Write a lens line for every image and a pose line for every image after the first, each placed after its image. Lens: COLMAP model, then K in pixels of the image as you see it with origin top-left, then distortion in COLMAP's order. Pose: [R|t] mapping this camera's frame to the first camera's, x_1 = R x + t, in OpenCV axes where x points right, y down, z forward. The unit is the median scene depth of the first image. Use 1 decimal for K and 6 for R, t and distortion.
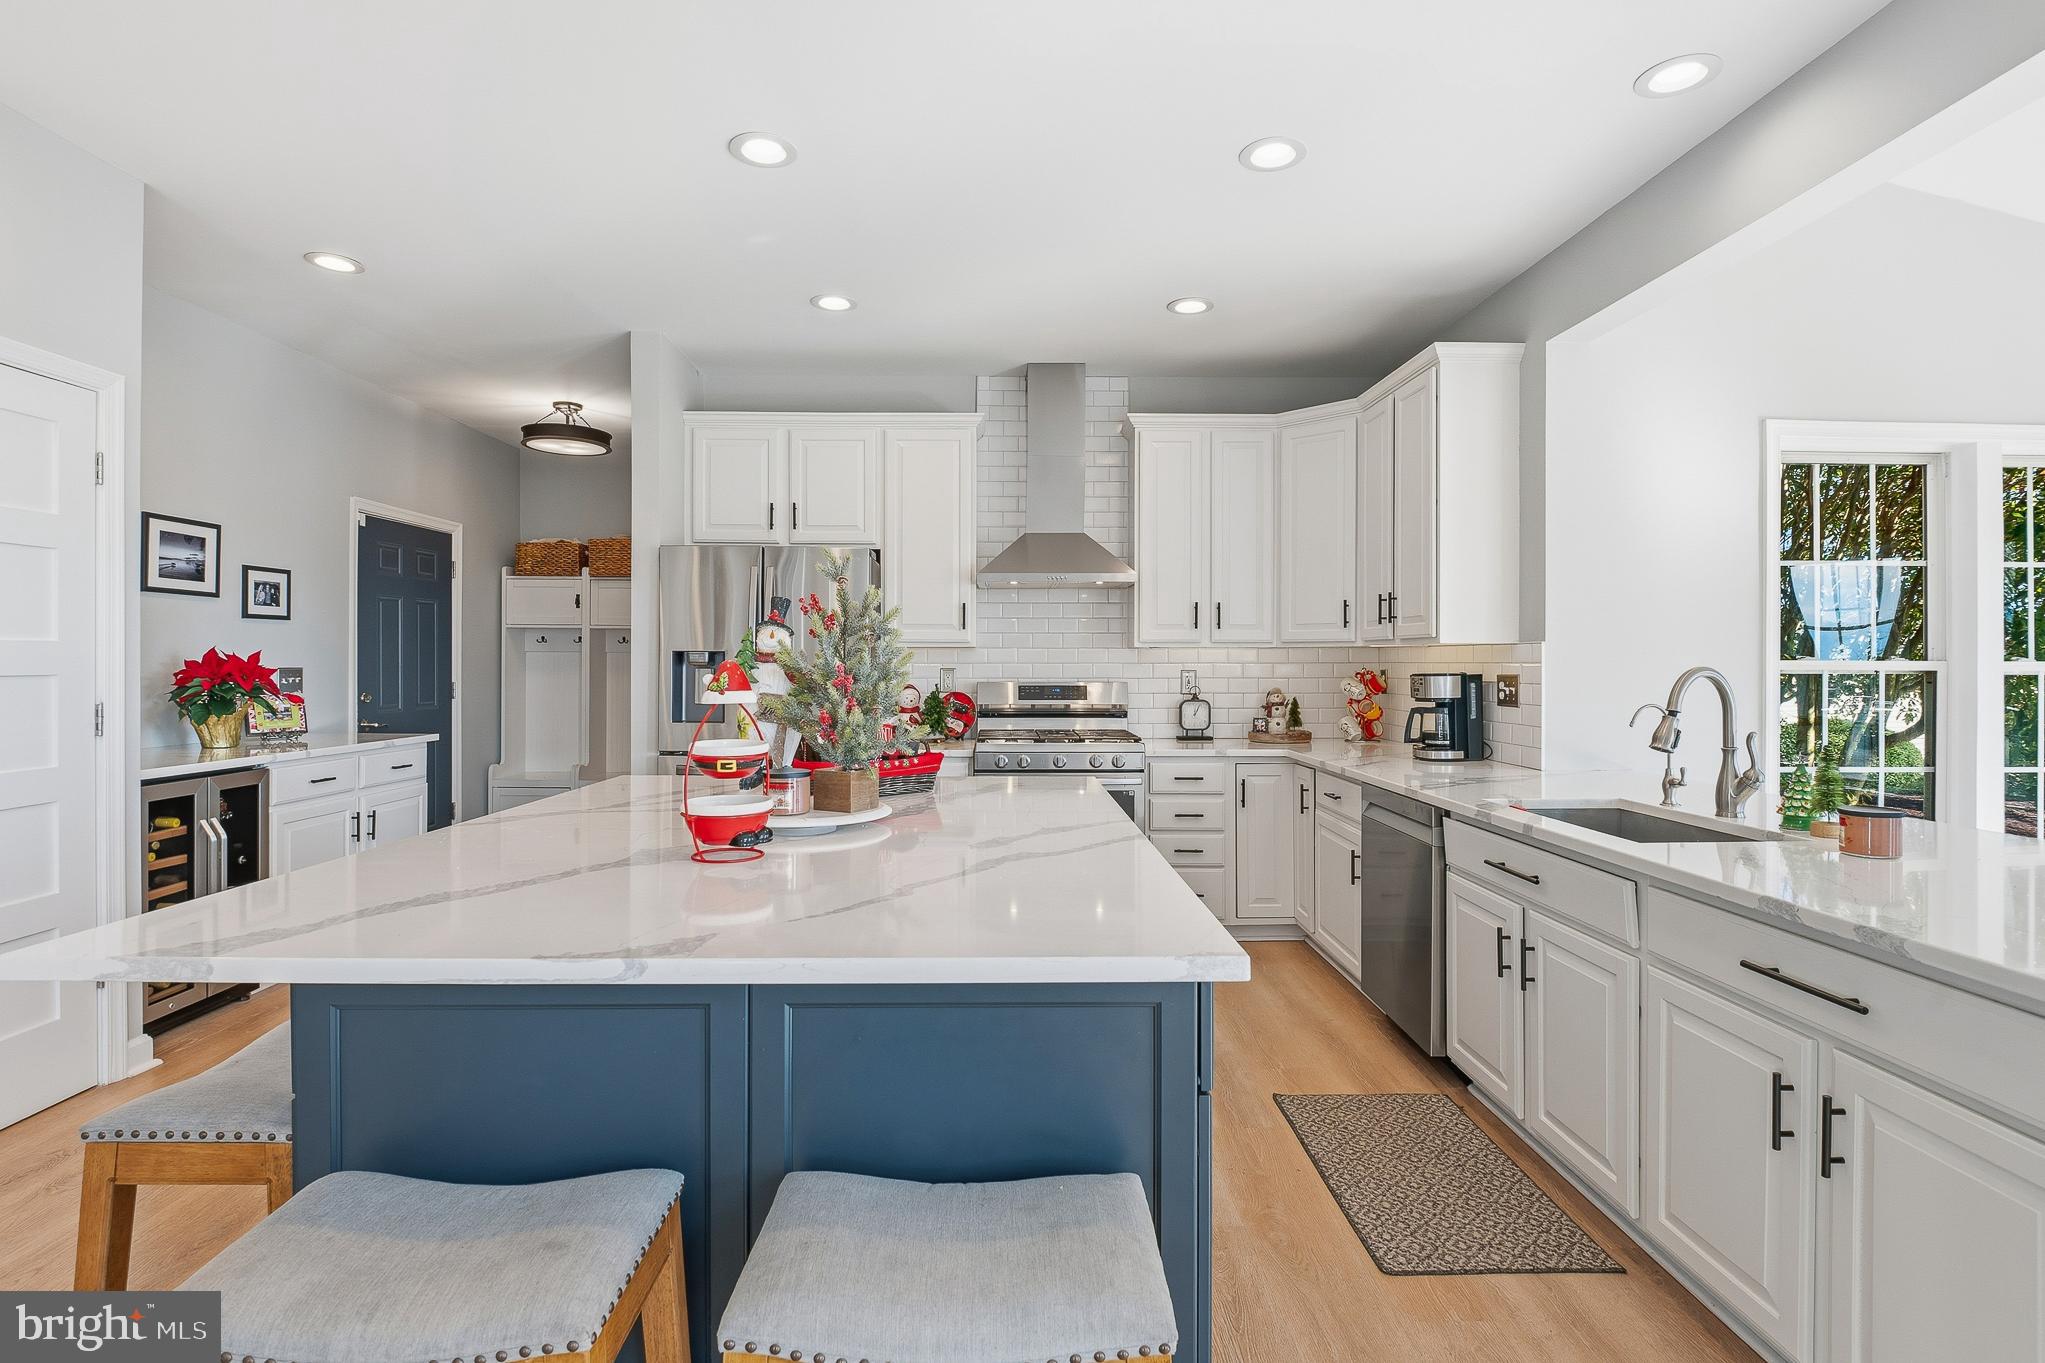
lens RADIAL K [[1001.1, 0, 1008.8], [0, 1001.1, 664.1], [0, 0, 1]] dist [-0.000859, -0.009559]
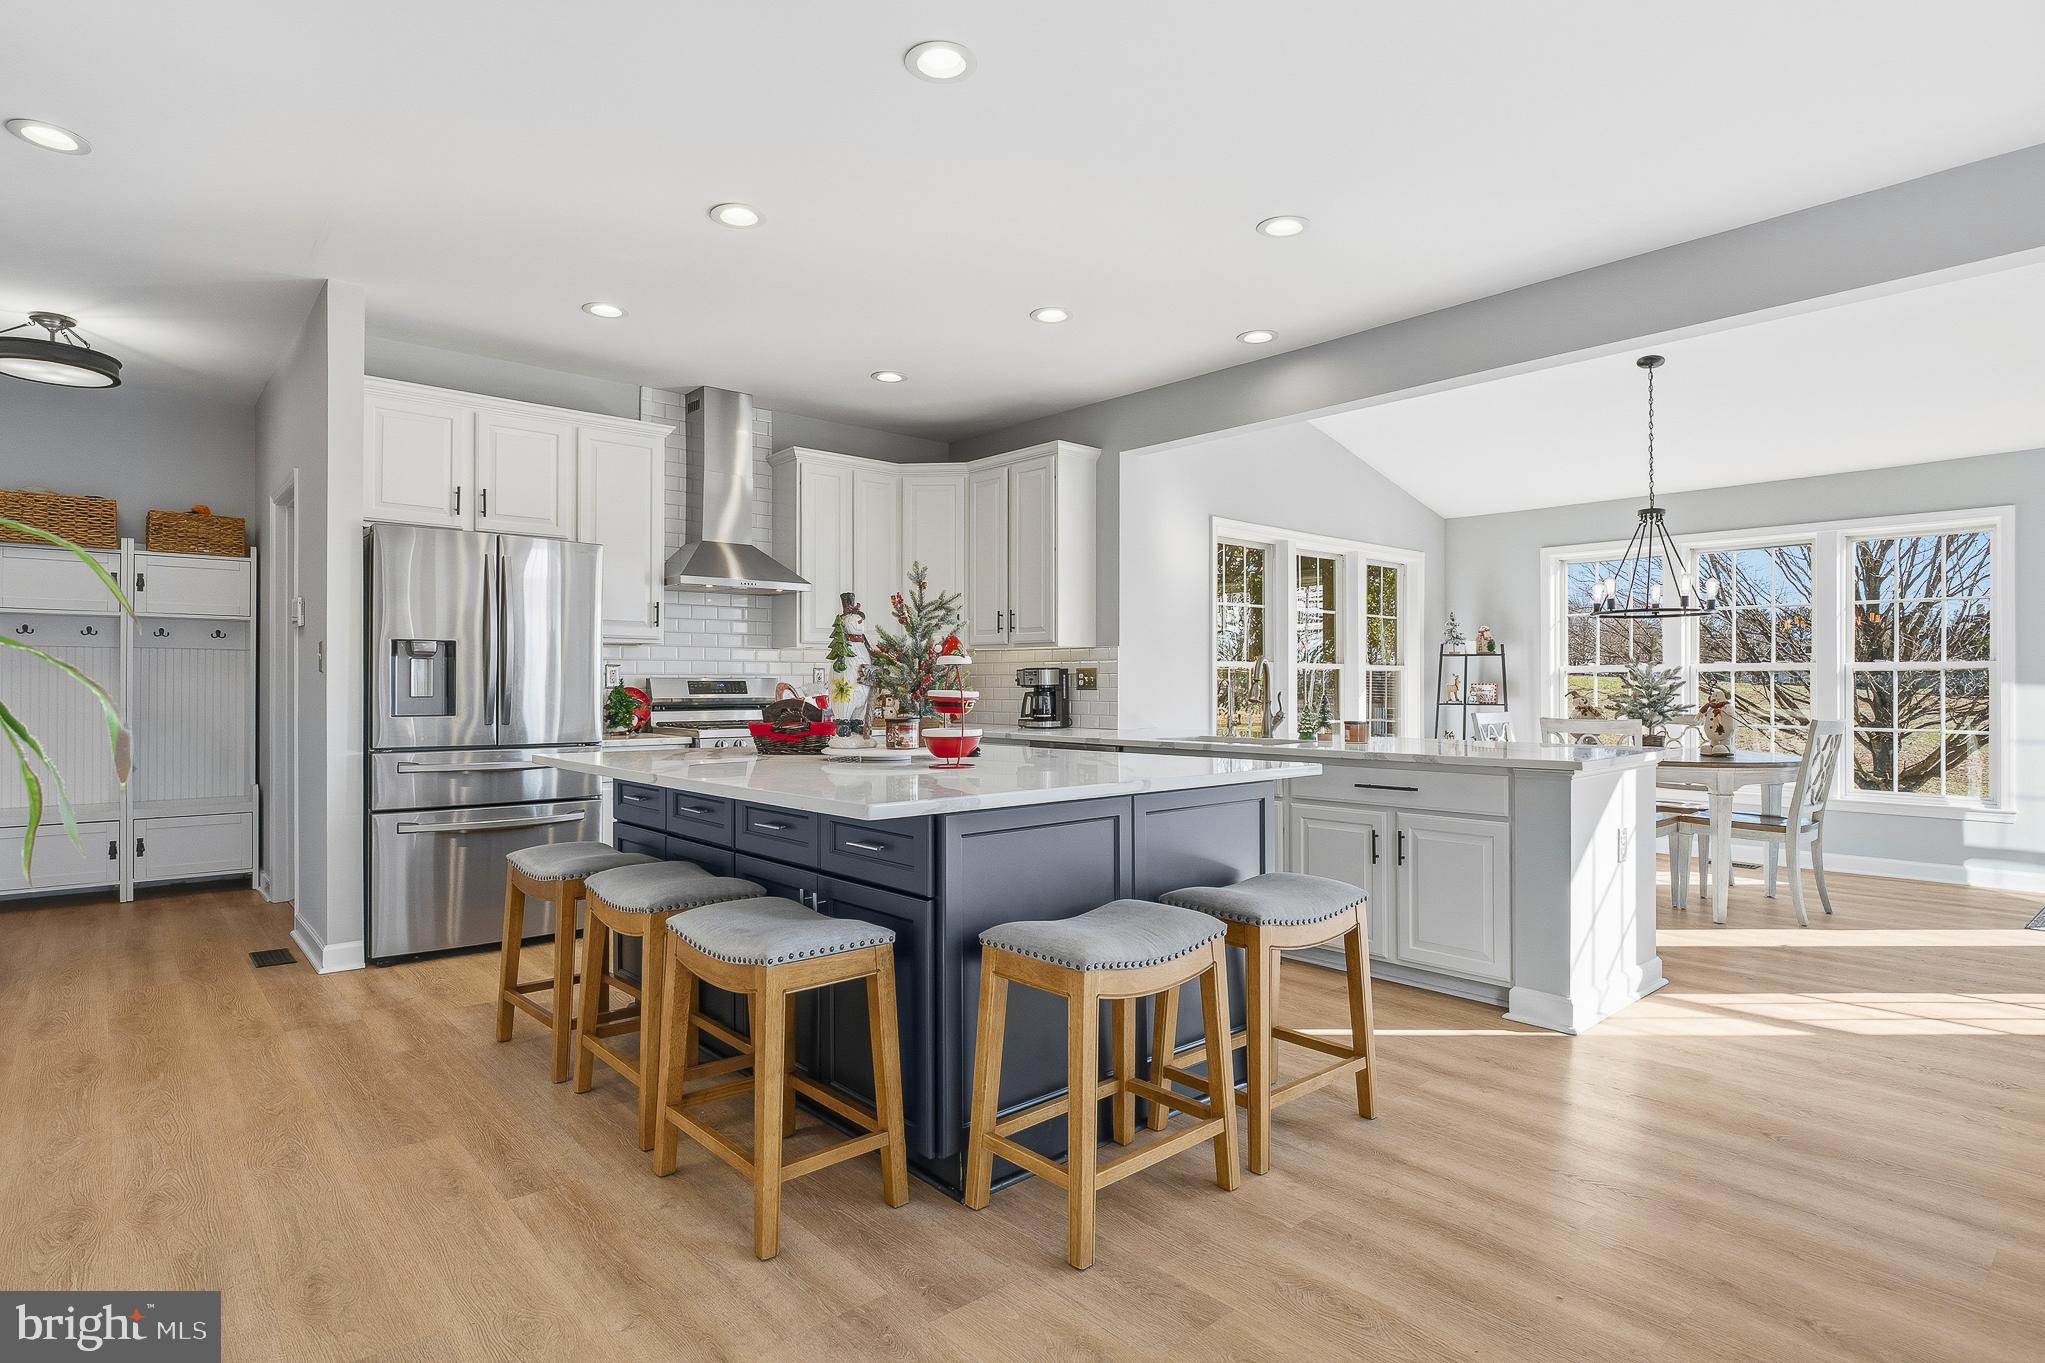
lens RADIAL K [[1052.9, 0, 1005.3], [0, 1052.9, 687.6], [0, 0, 1]] dist [-0.007500, -0.006748]
pose [[0.761616, -0.002186, 0.648025, -0.515100], [0.002010, 0.999997, 0.001011, 0.031376], [-0.648026, 0.000533, 0.761618, -0.098499]]
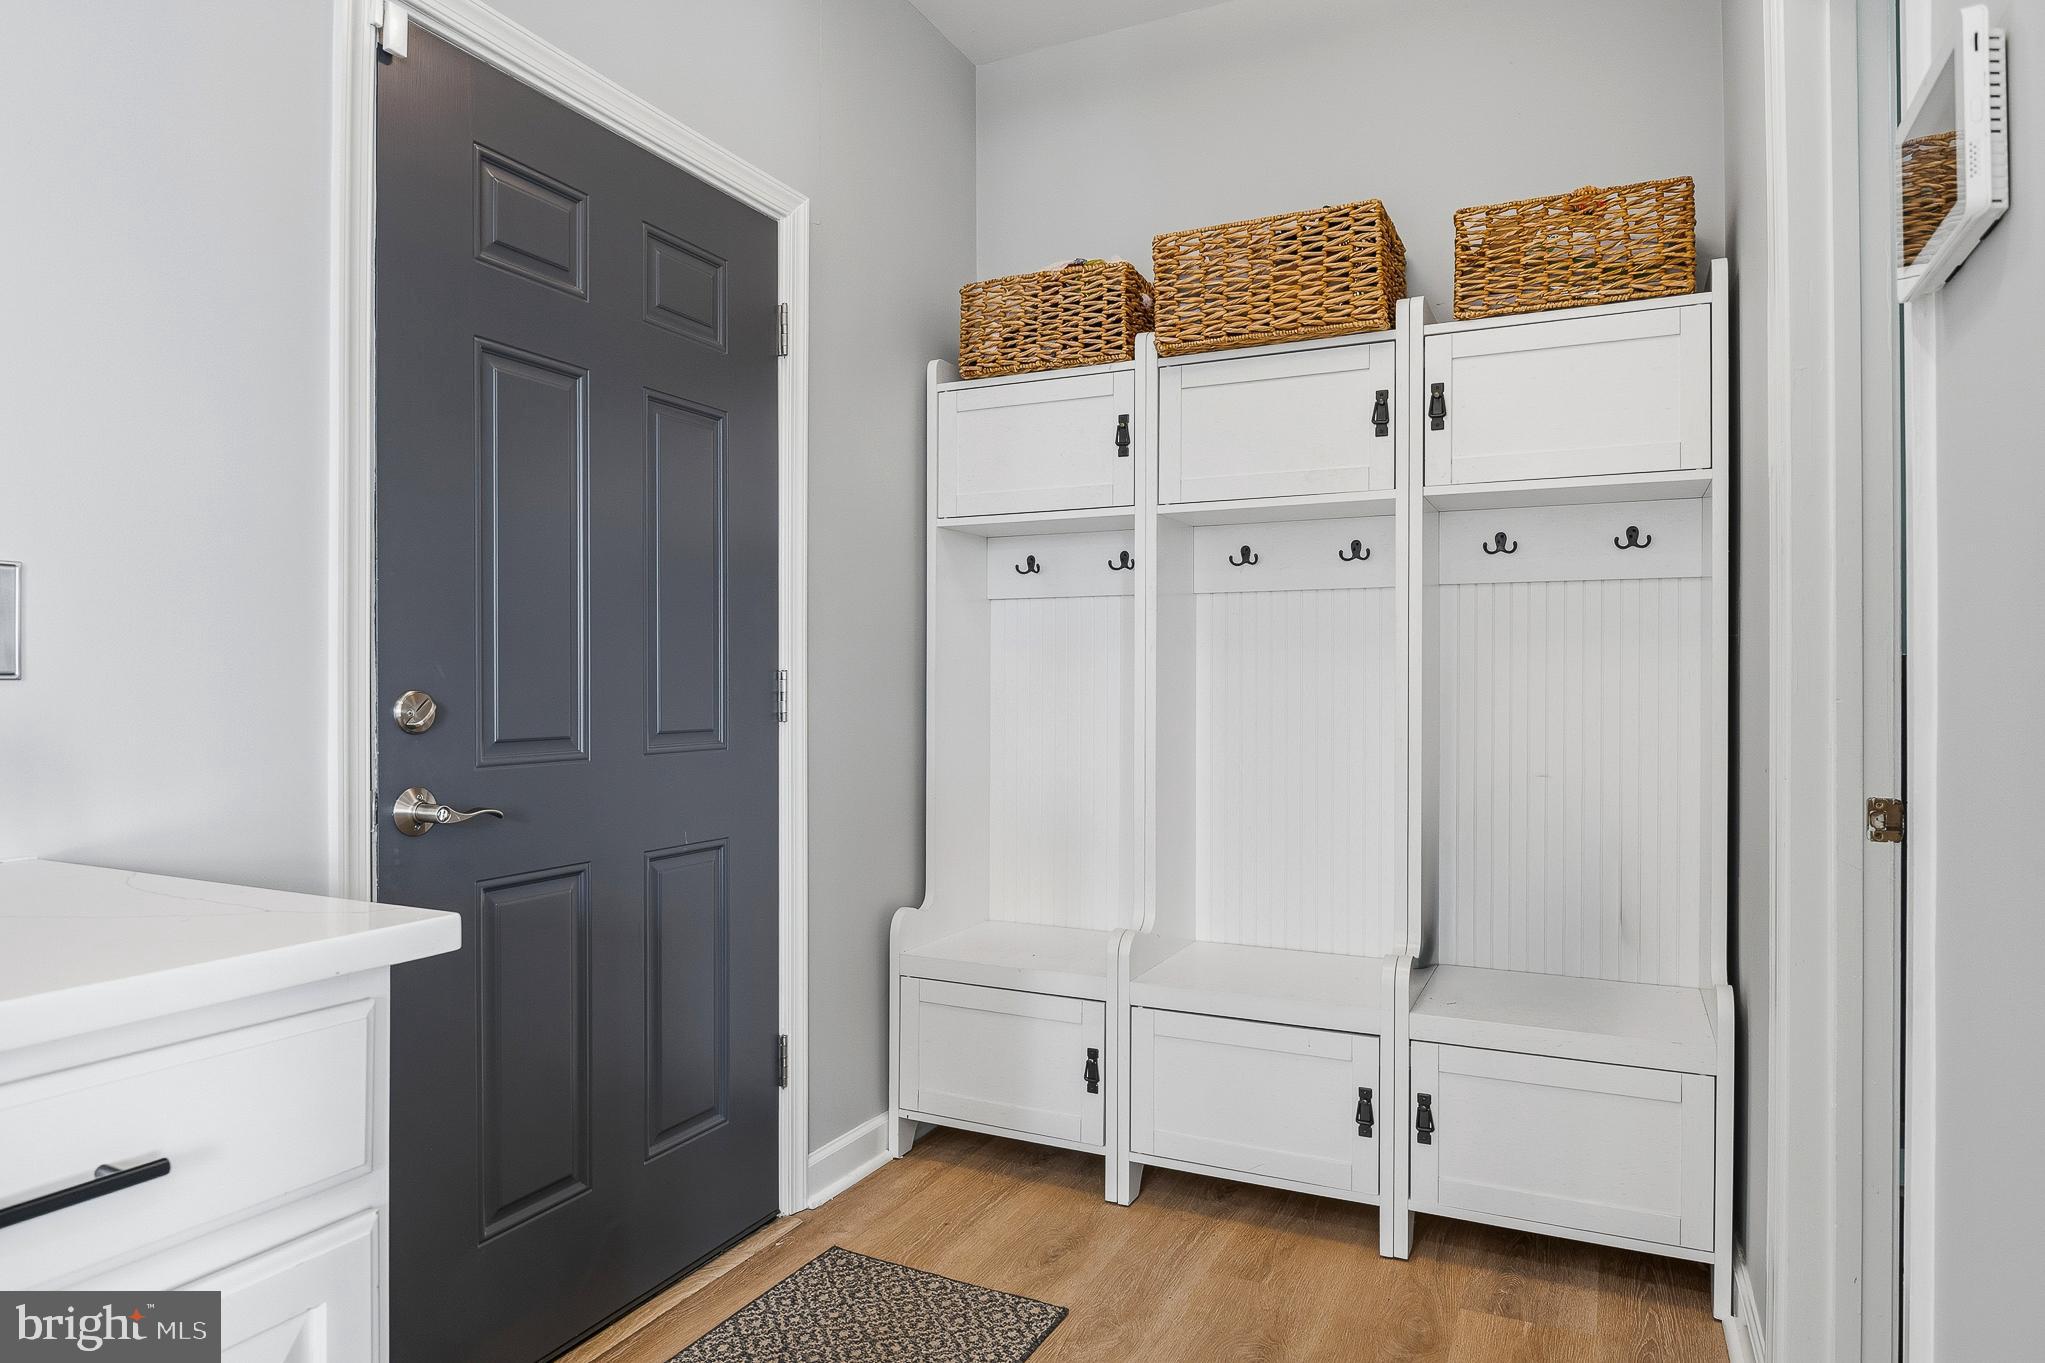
lens RADIAL K [[1204.5, 0, 1011.3], [0, 1204.5, 685.1], [0, 0, 1]] dist [-0.019852, -0.000958]
pose [[0.895071, -0.001796, -0.445919, -0.425626], [-0.000022, 0.999992, -0.004073, 0.033719], [0.445923, 0.003656, 0.895064, 0.929791]]
